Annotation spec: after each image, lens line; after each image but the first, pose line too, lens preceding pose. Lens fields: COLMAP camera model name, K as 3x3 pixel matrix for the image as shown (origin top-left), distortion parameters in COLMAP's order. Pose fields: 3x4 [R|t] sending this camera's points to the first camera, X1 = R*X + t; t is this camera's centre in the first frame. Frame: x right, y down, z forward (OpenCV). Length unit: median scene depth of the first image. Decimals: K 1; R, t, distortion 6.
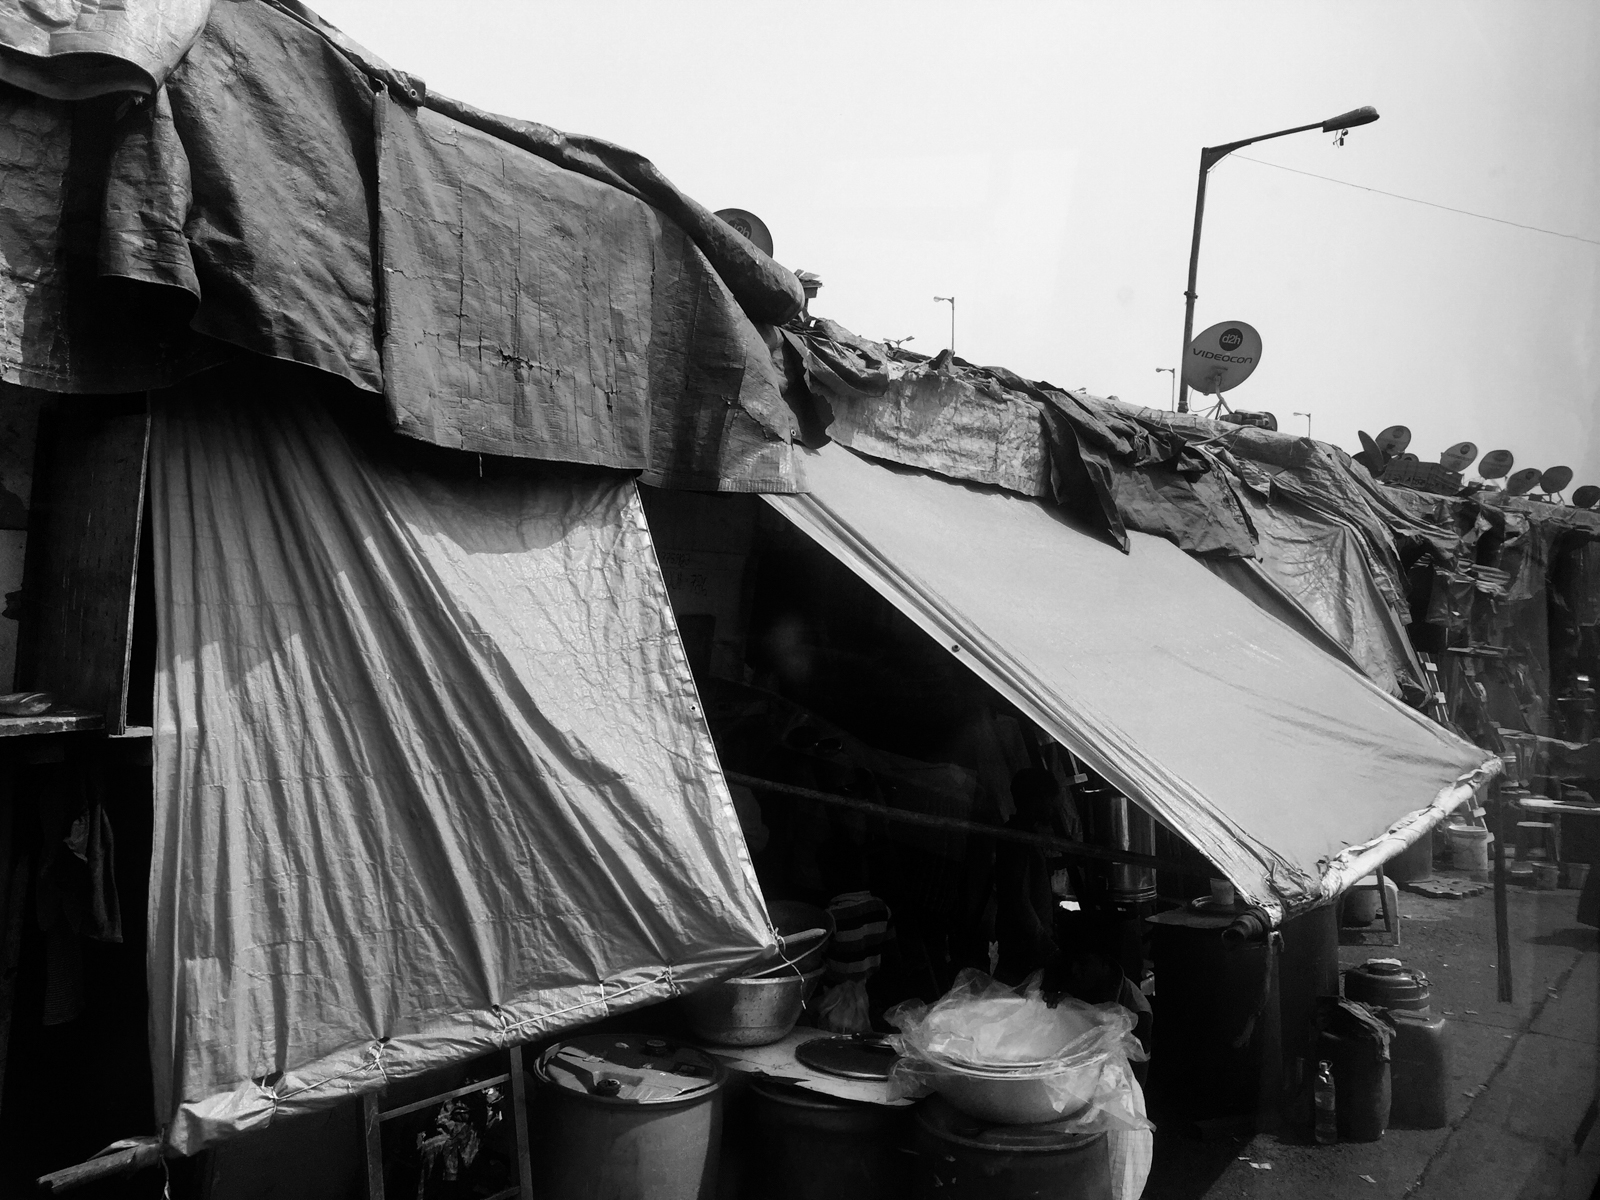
lens RADIAL K [[1362.3, 0, 800.0], [0, 1362.3, 600.0], [0, 0, 1]] dist [0.099037, -0.157404]
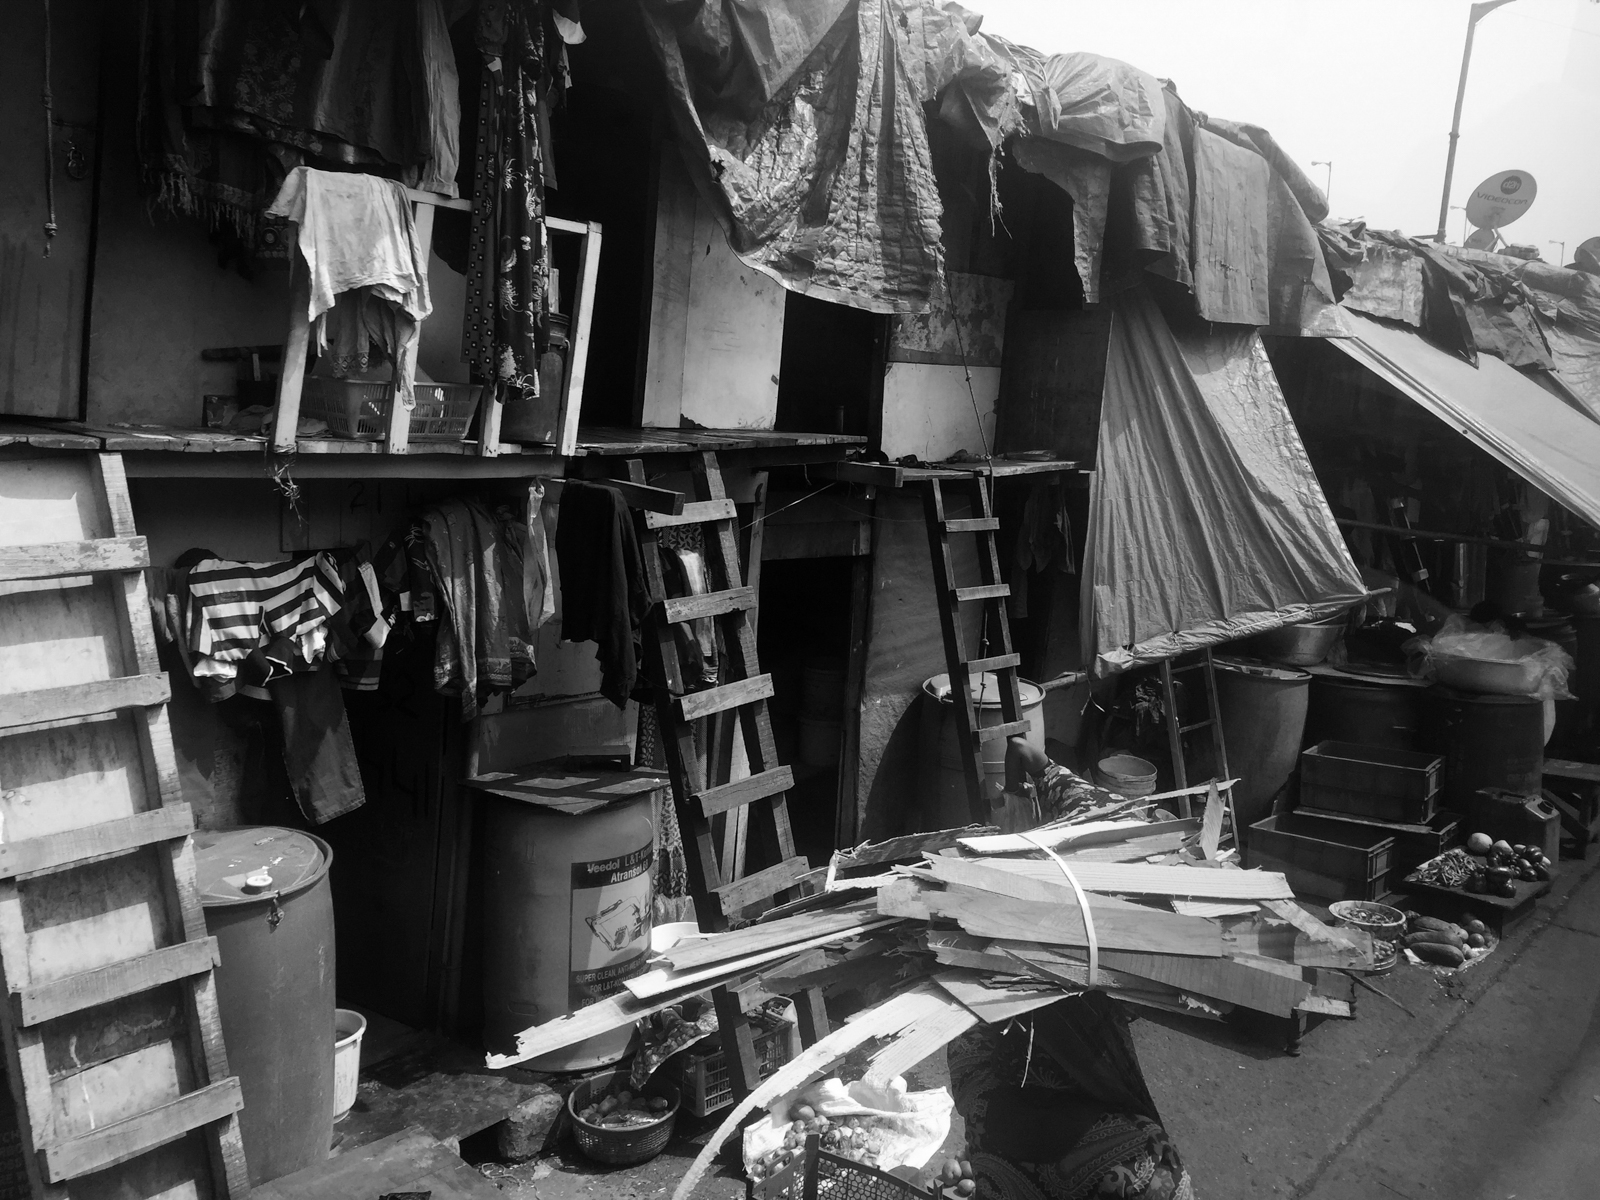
lens RADIAL K [[1348.1, 0, 802.7], [0, 1348.1, 571.0], [0, 0, 1]] dist [0.092499, -0.147063]
pose [[0.996733, 0.013754, -0.079592, -0.579926], [-0.003577, 0.991945, 0.126620, -0.005692], [0.080693, -0.125922, 0.988753, -0.790463]]
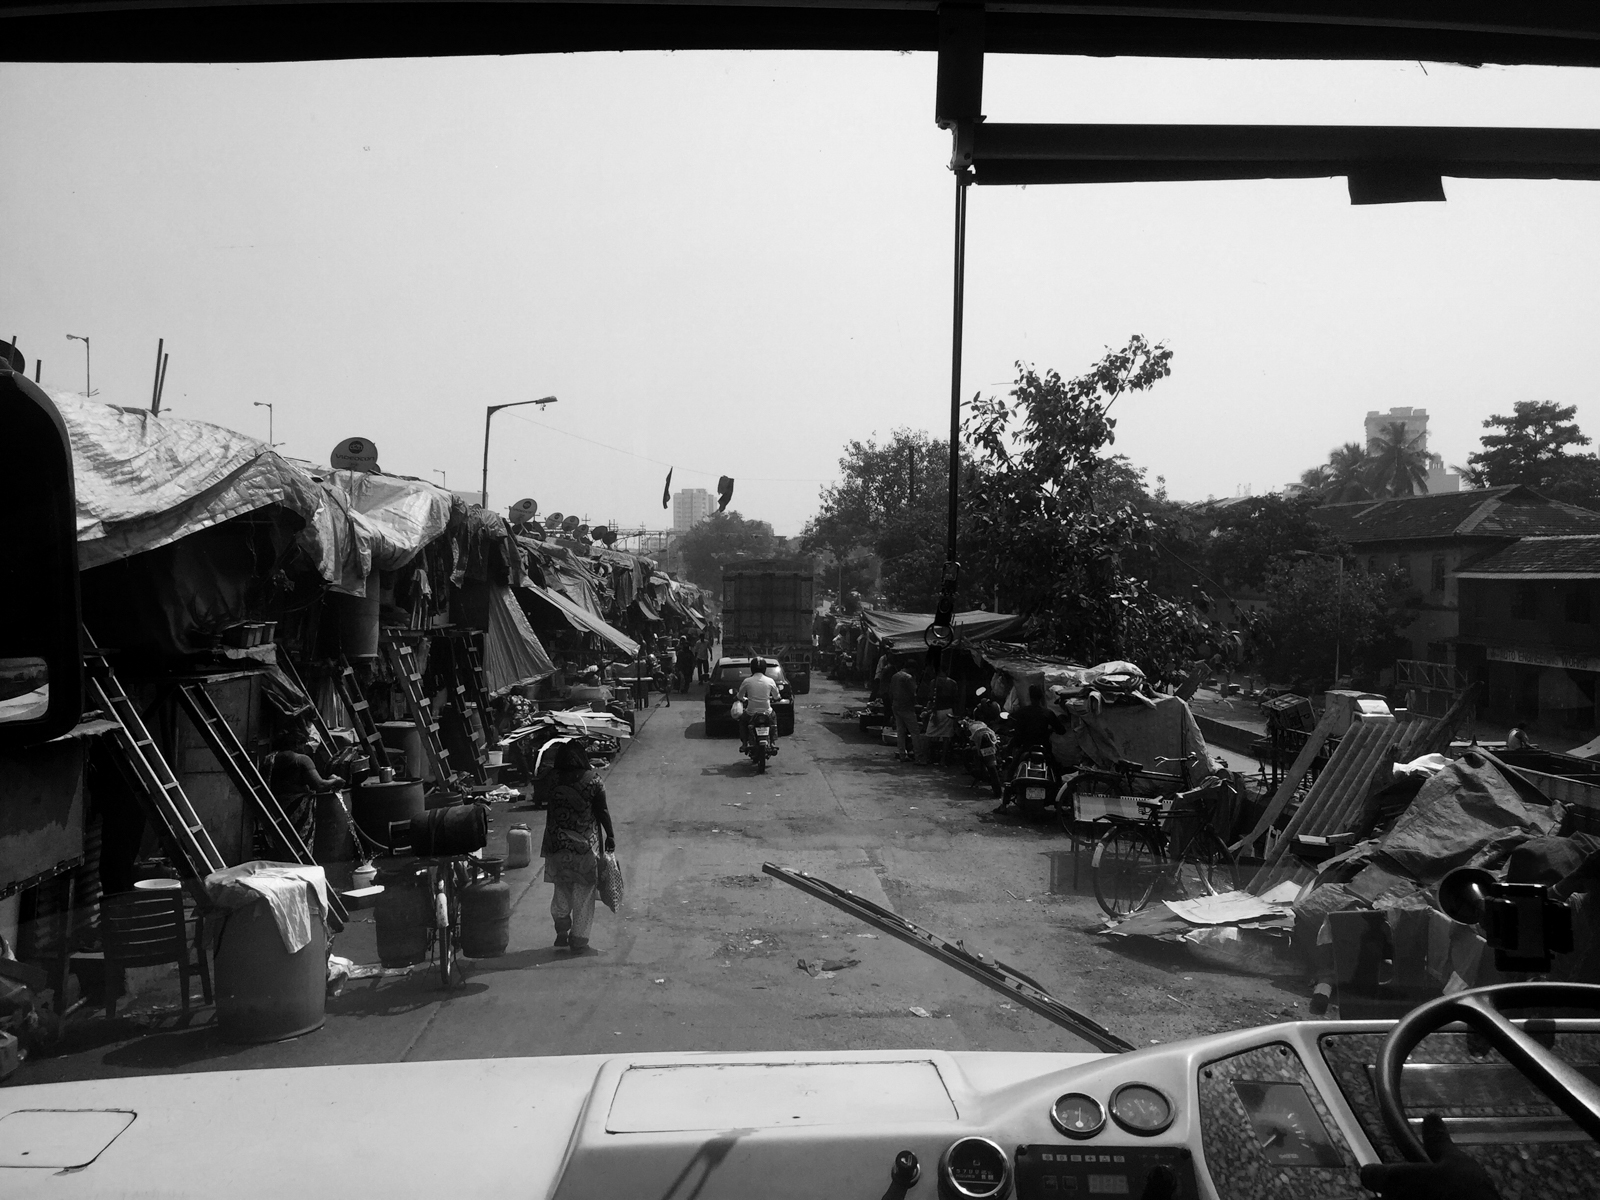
lens RADIAL K [[1362.3, 0, 800.0], [0, 1362.3, 600.0], [0, 0, 1]] dist [0.099037, -0.157404]
pose [[0.774674, -0.033857, 0.631453, -2.575359], [0.034011, 0.999351, 0.011858, -0.062503], [-0.631445, 0.012290, 0.775323, -3.696143]]
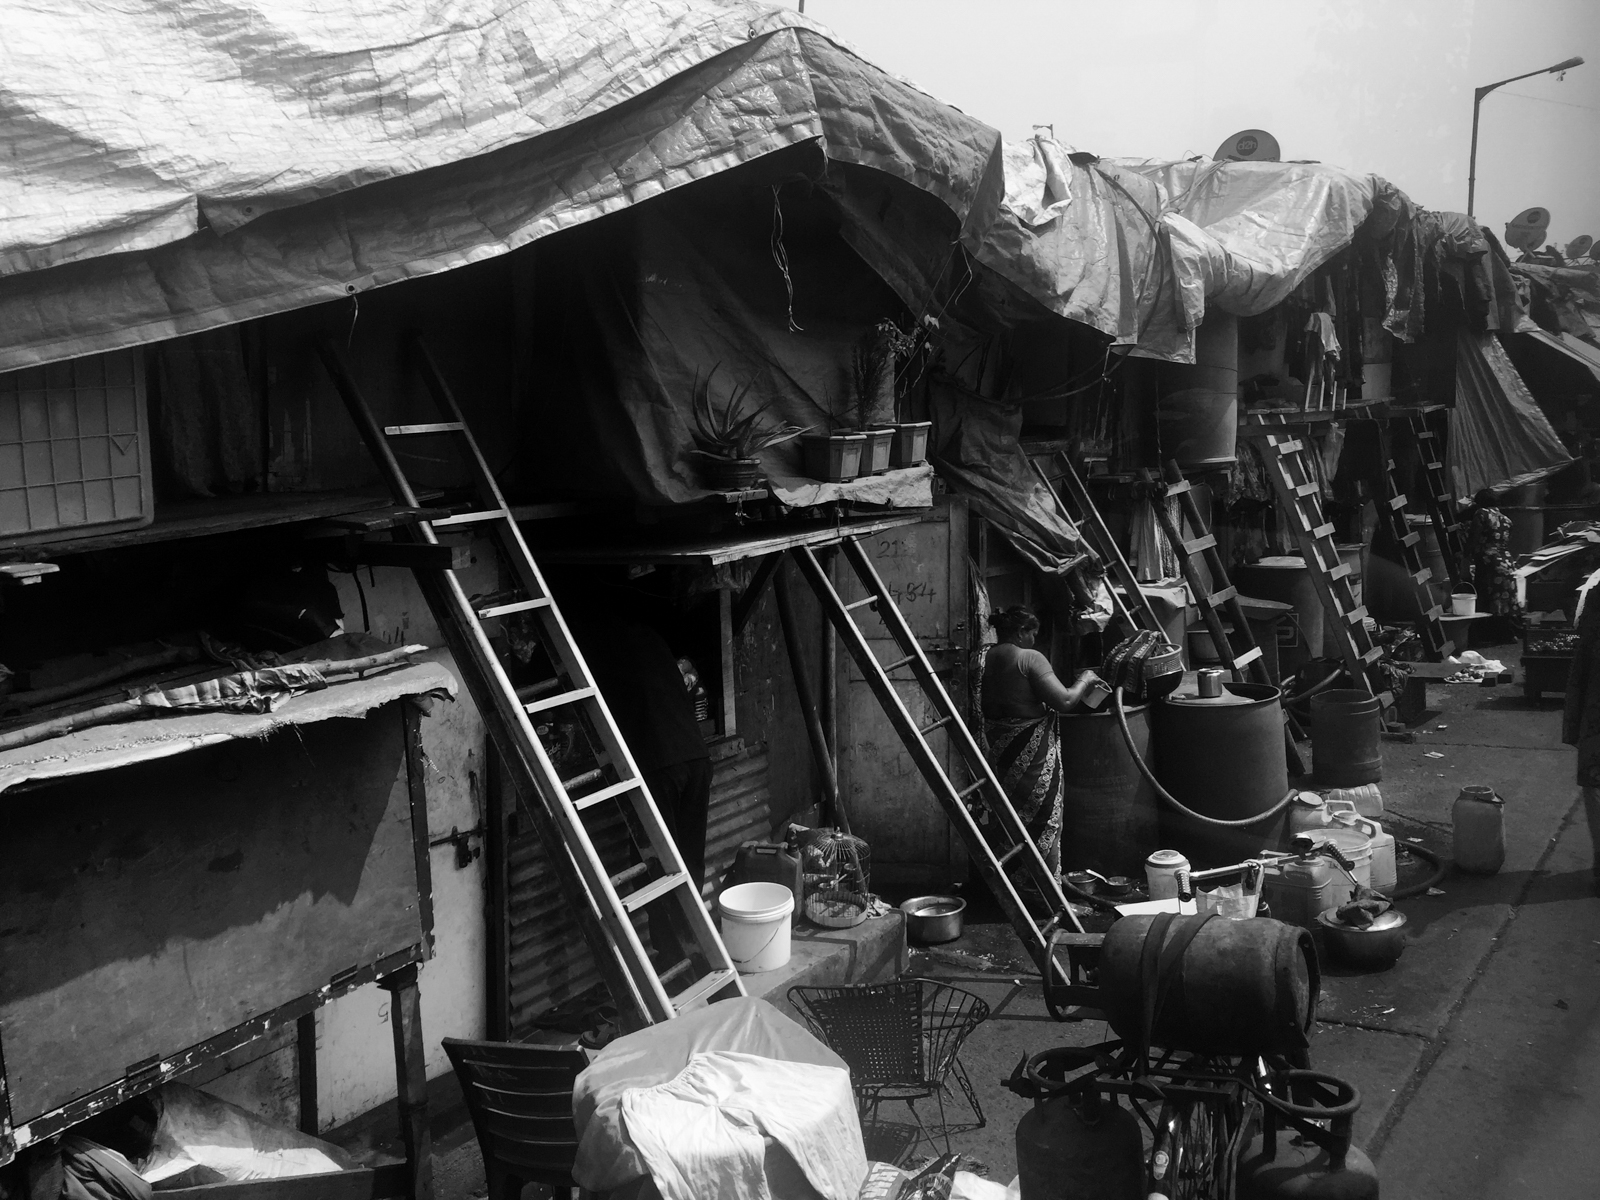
lens RADIAL K [[1362.3, 0, 800.0], [0, 1362.3, 600.0], [0, 0, 1]] dist [0.099037, -0.157404]
pose [[0.994907, -0.099144, -0.018159, -1.863827], [0.100628, 0.987334, 0.122662, -0.030854], [0.005768, -0.123864, 0.992282, -2.465527]]
